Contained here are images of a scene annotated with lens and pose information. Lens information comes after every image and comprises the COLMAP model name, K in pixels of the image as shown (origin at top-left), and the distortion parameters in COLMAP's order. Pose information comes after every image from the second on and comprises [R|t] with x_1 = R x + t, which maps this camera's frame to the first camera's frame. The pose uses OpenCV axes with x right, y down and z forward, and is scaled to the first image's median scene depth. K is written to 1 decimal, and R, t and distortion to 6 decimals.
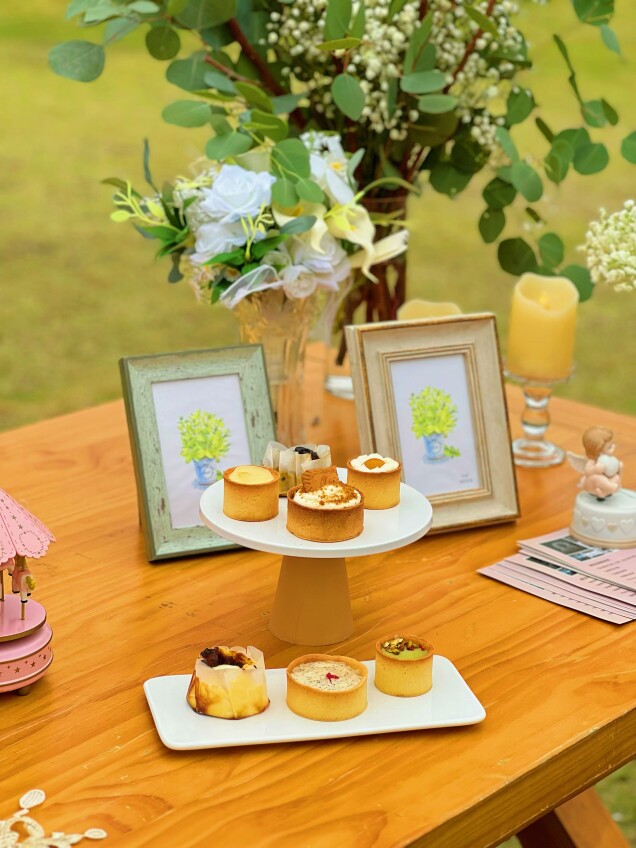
lens RADIAL K [[1893.8, 0, 318.0], [0, 1893.8, 424.0], [0, 0, 1]] dist [-0.476227, 6.173409]
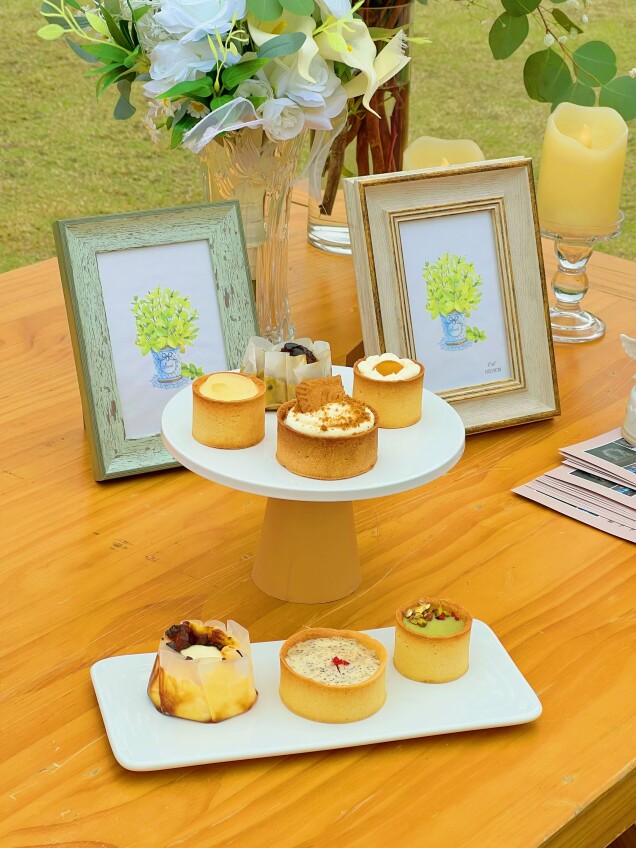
lens RADIAL K [[1821.3, 0, 318.0], [0, 1821.3, 424.0], [0, 0, 1]] dist [-0.027609, 0.736568]
pose [[0.999603, -0.006701, 0.027353, -0.017634], [0.003463, 0.993154, 0.116760, -0.039236], [-0.027949, -0.116619, 0.992783, 0.241102]]
